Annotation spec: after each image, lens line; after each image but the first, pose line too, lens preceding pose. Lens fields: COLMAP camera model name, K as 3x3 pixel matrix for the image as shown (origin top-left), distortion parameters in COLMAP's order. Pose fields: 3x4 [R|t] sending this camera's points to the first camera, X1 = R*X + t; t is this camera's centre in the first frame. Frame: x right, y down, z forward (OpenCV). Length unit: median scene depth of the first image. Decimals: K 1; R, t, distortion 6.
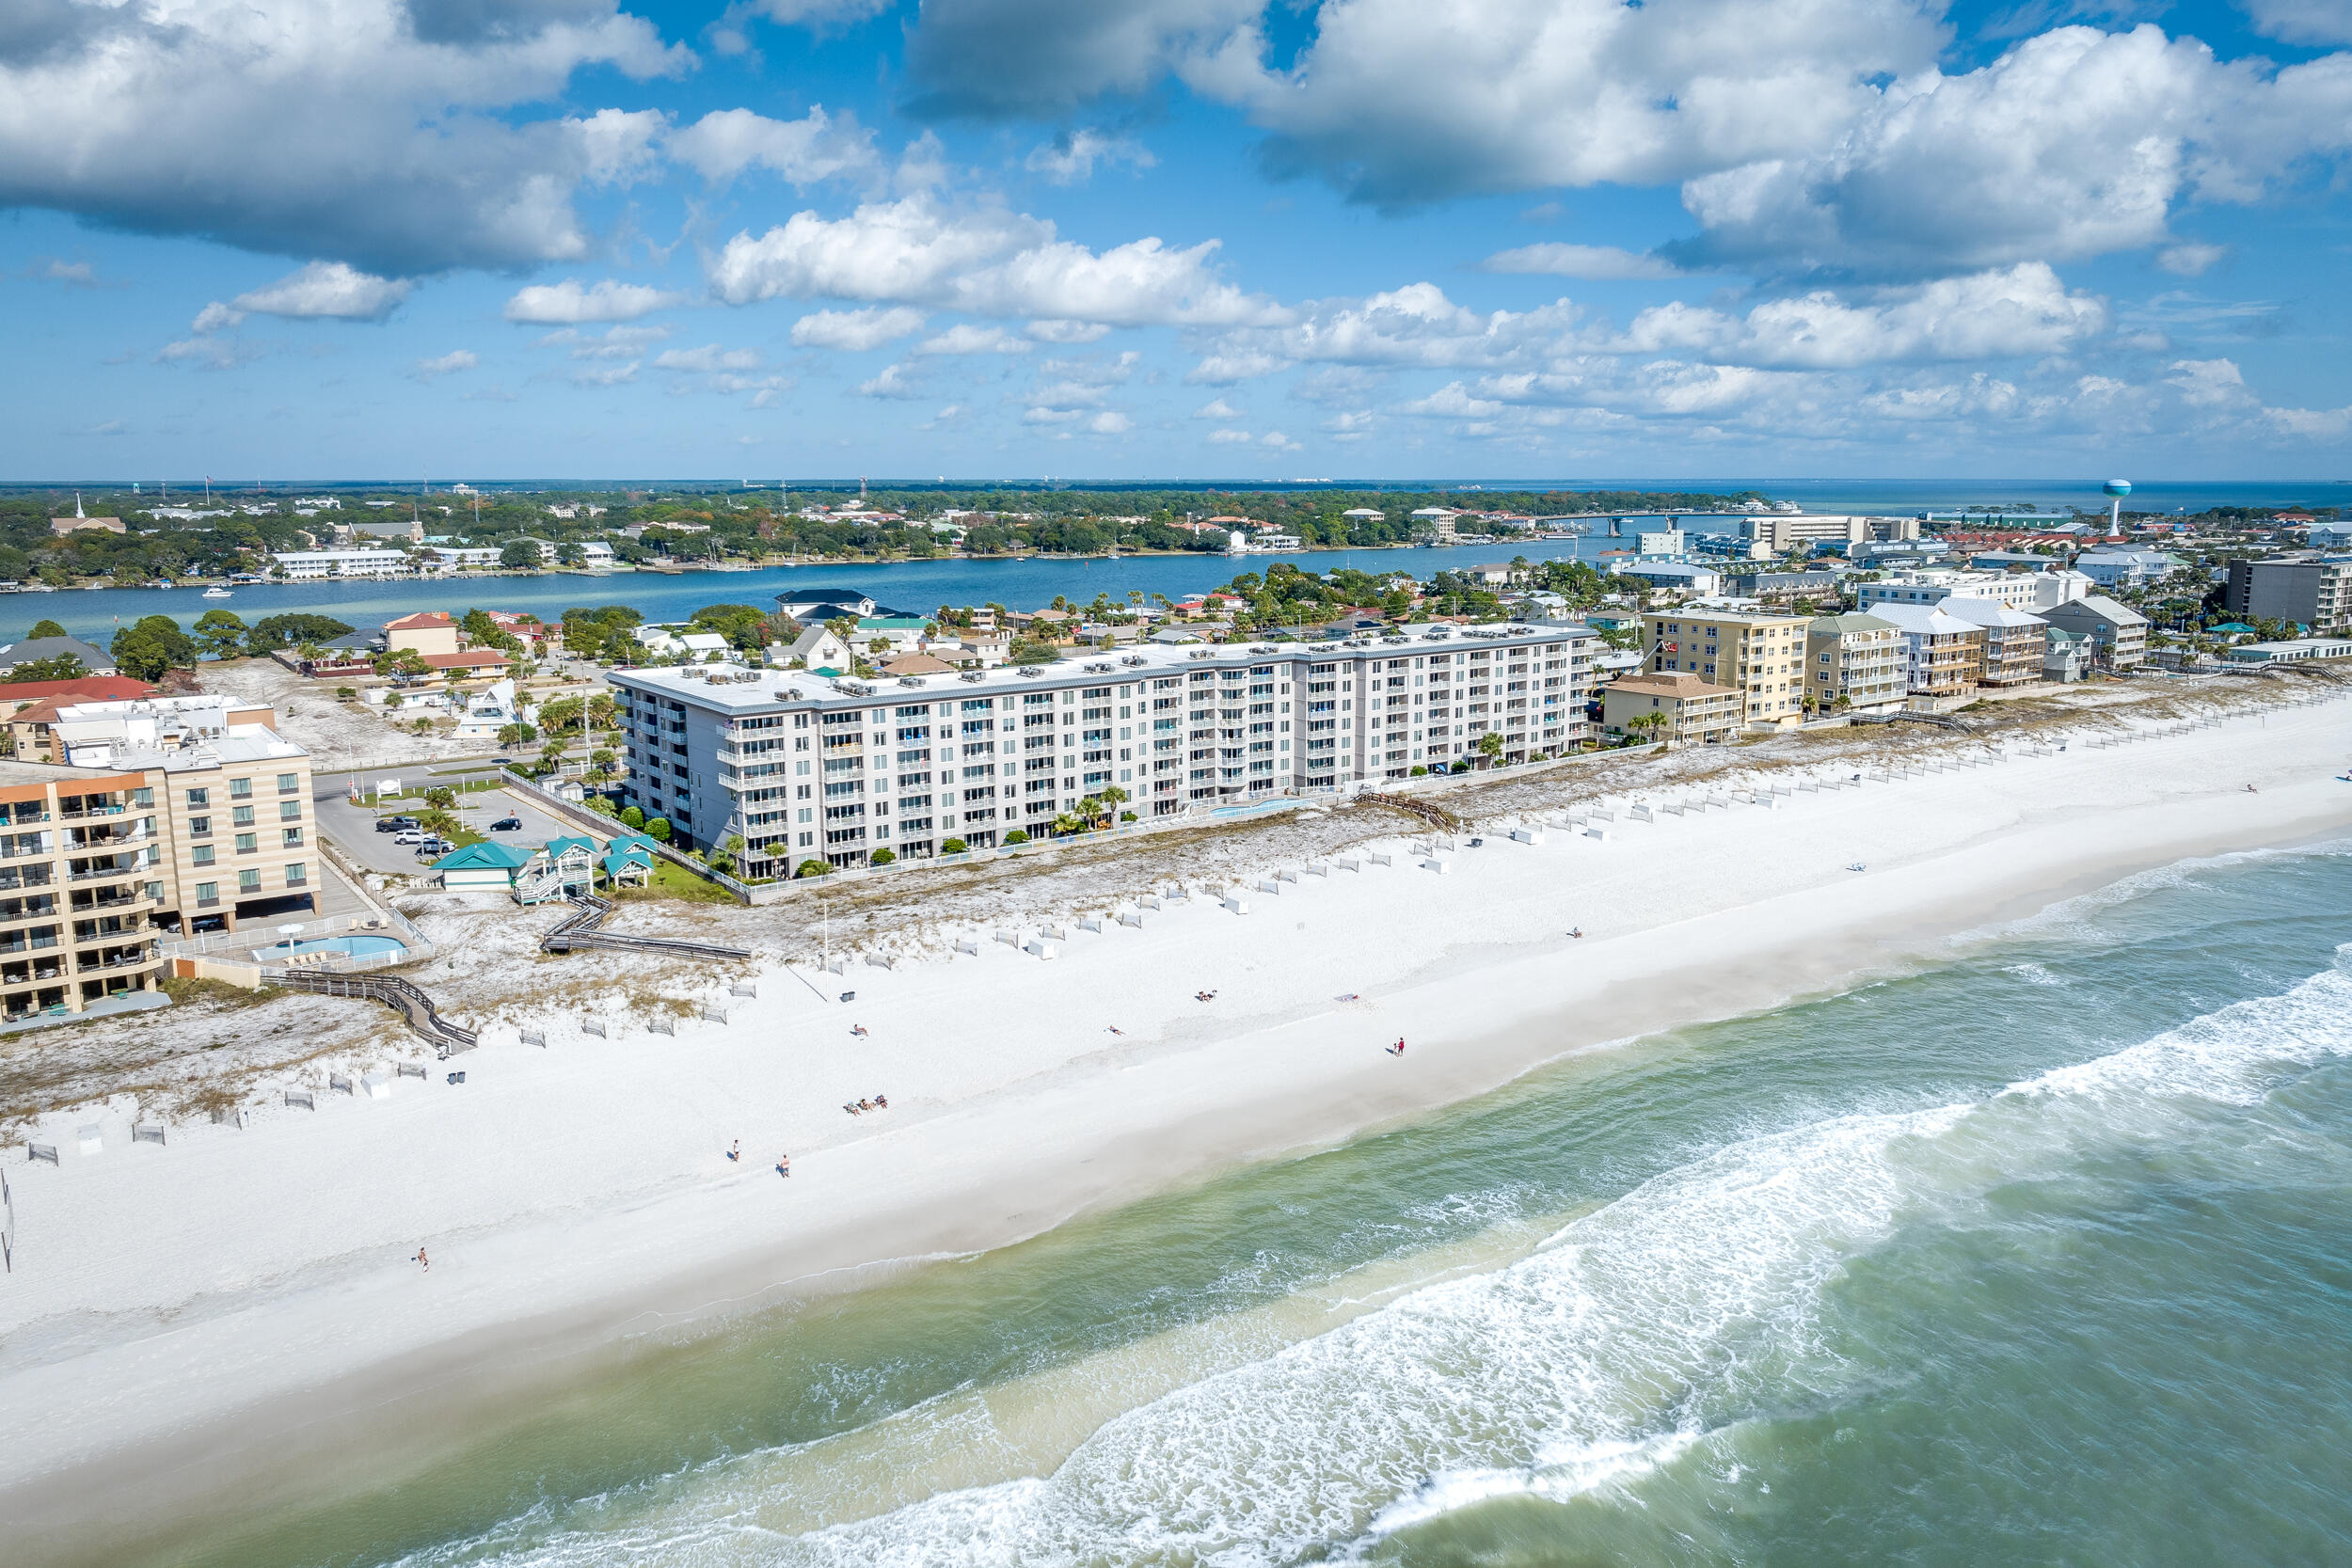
lens RADIAL K [[1593.7, 0, 1176.0], [0, 1593.7, 784.0], [0, 0, 1]] dist [-0.001710, -0.003315]
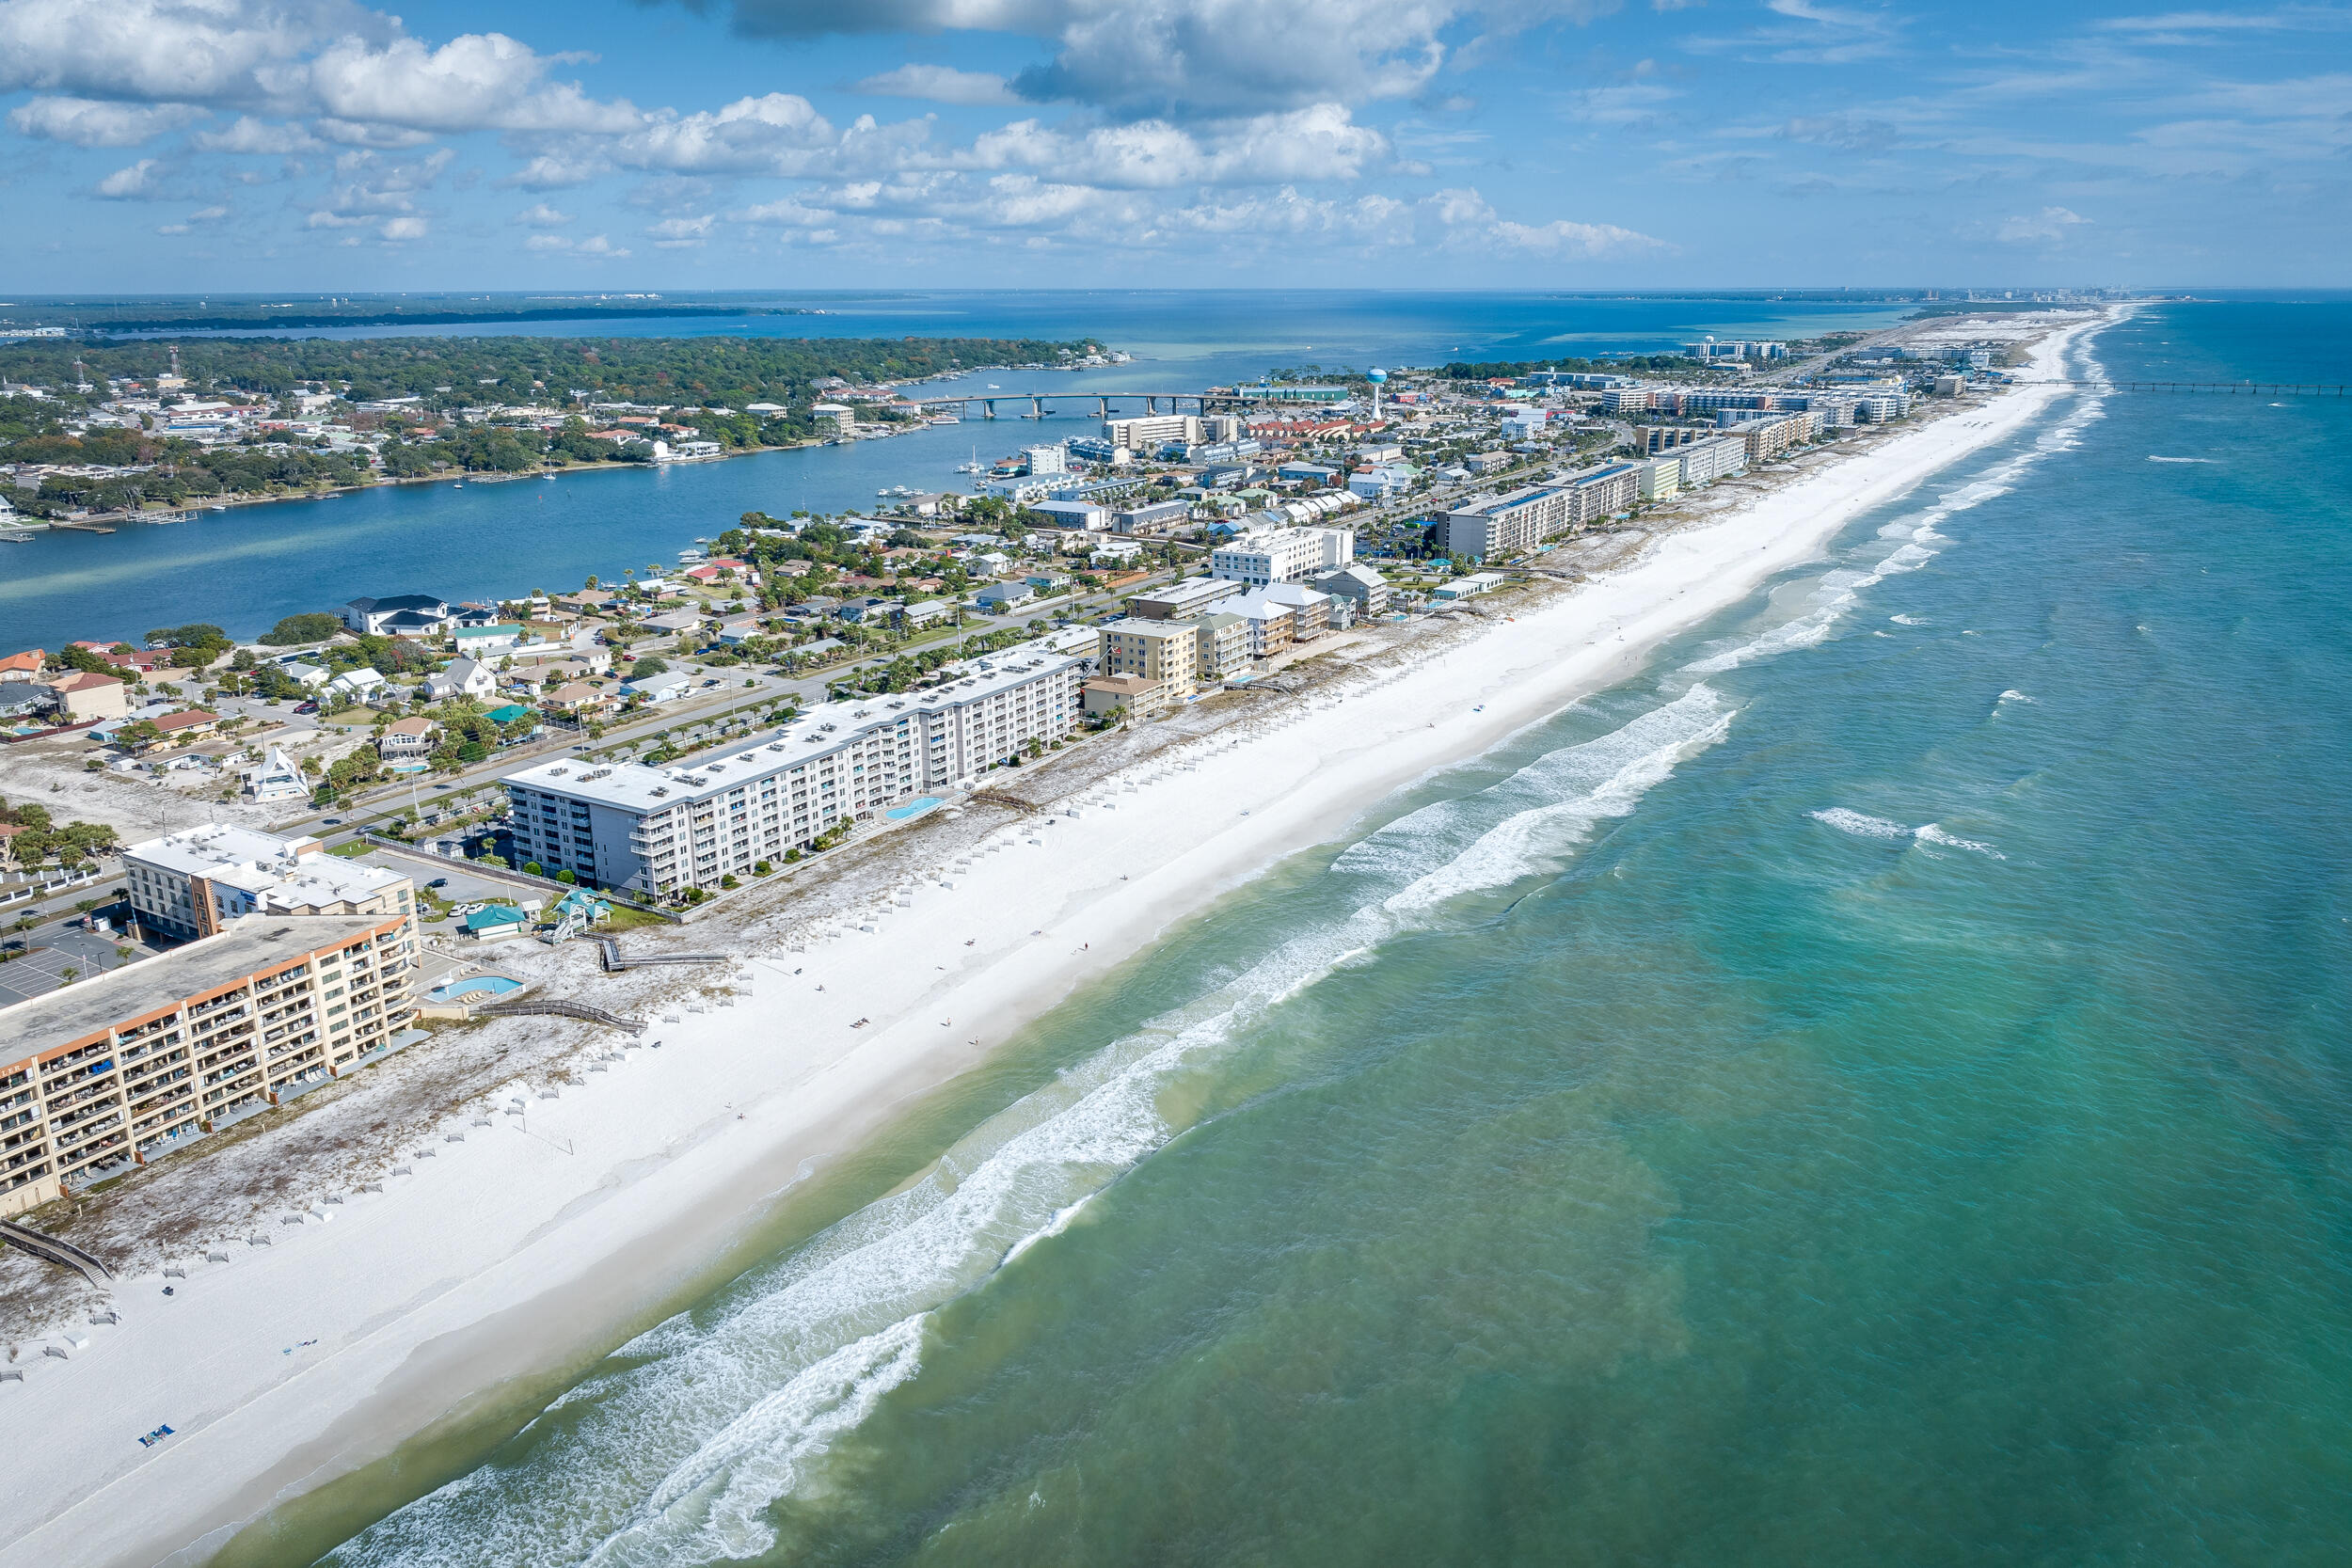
lens RADIAL K [[1593.7, 0, 1176.0], [0, 1593.7, 784.0], [0, 0, 1]] dist [-0.001710, -0.003315]
pose [[0.920119, -0.114792, 0.374439, -0.289455], [0.070250, 0.988949, 0.130556, -0.190624], [-0.385288, -0.093823, 0.918015, -0.576115]]
